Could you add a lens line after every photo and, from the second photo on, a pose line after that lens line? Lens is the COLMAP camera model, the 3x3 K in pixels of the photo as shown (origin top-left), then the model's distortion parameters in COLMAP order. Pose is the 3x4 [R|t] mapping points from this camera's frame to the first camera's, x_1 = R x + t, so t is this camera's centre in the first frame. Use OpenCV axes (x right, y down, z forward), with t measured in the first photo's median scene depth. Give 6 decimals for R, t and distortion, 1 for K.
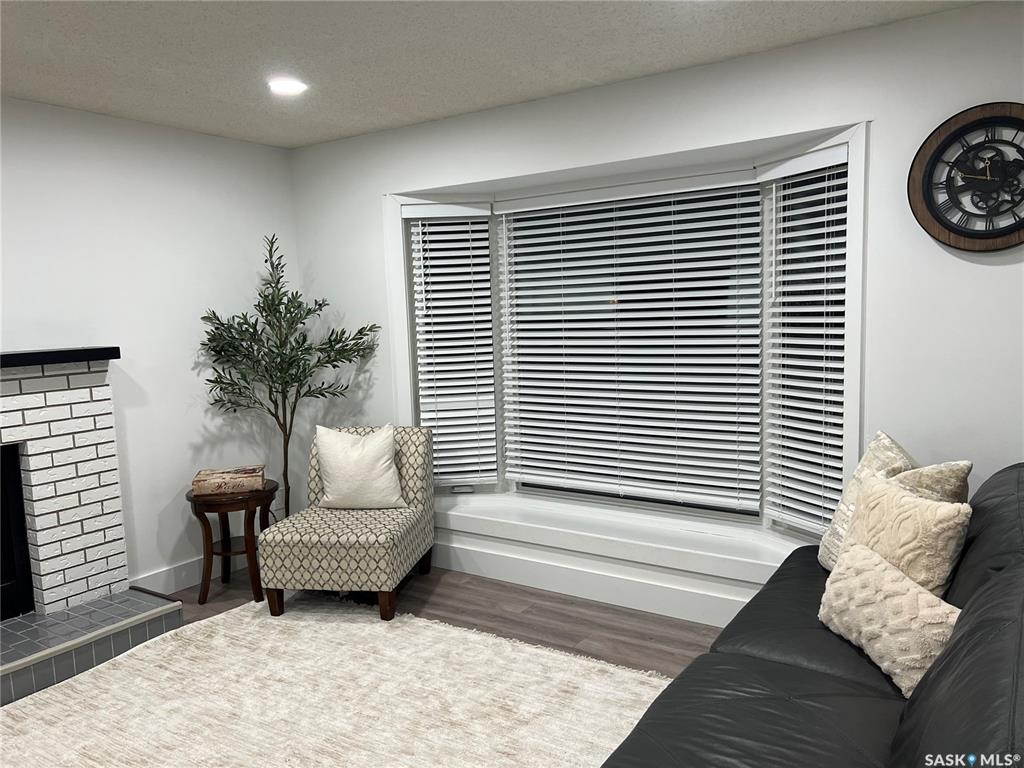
lens RADIAL K [[774.8, 0, 512.0], [0, 774.8, 384.0], [0, 0, 1]] dist [0.085151, -0.104341]
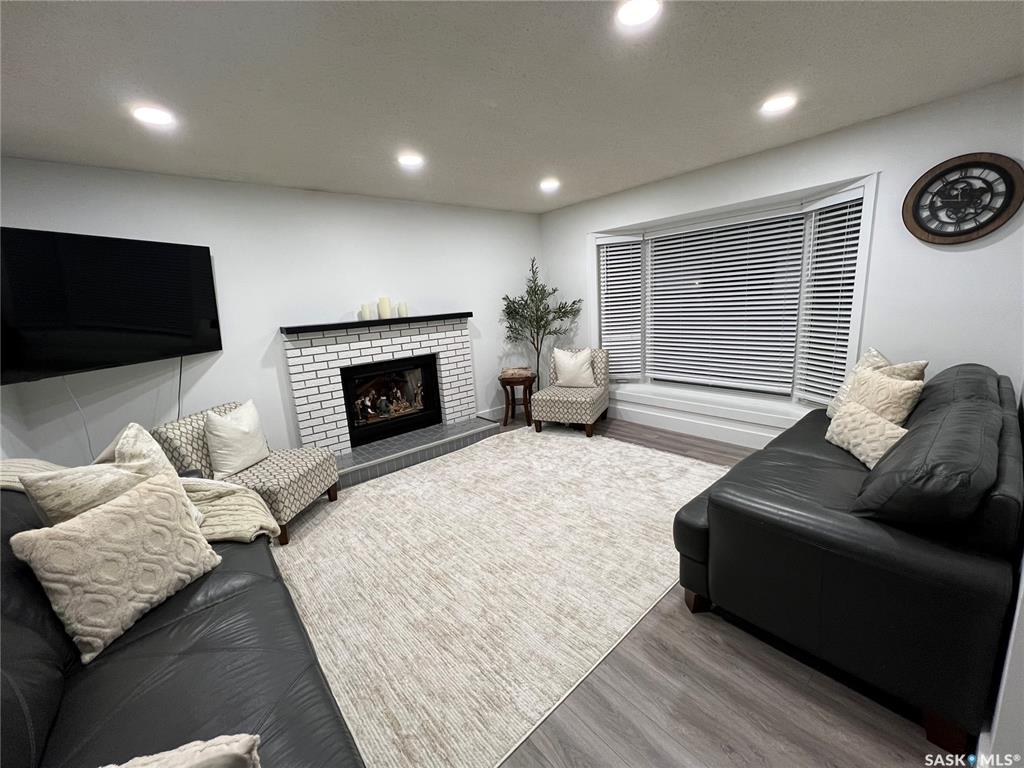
lens RADIAL K [[412.4, 0, 508.6], [0, 412.4, 382.3], [0, 0, 1]] dist [-0.001553, -0.000050]
pose [[0.959759, 0.027625, -0.279464, -0.059178], [0.004072, 0.993676, 0.112208, 0.022198], [0.280797, -0.108831, 0.953577, -0.132426]]
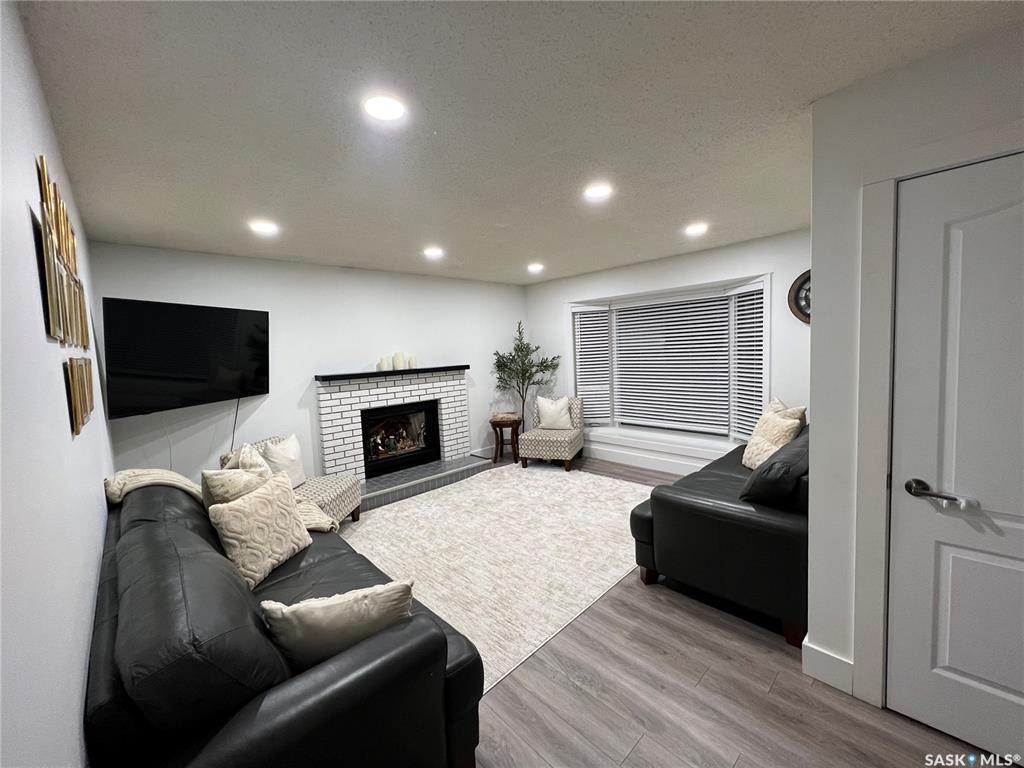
lens RADIAL K [[412.4, 0, 508.6], [0, 412.4, 382.3], [0, 0, 1]] dist [-0.001553, -0.000050]
pose [[0.974521, 0.007146, -0.224181, -0.048756], [-0.009357, 0.999917, -0.008804, 0.024513], [0.224099, 0.010678, 0.974508, -0.355240]]
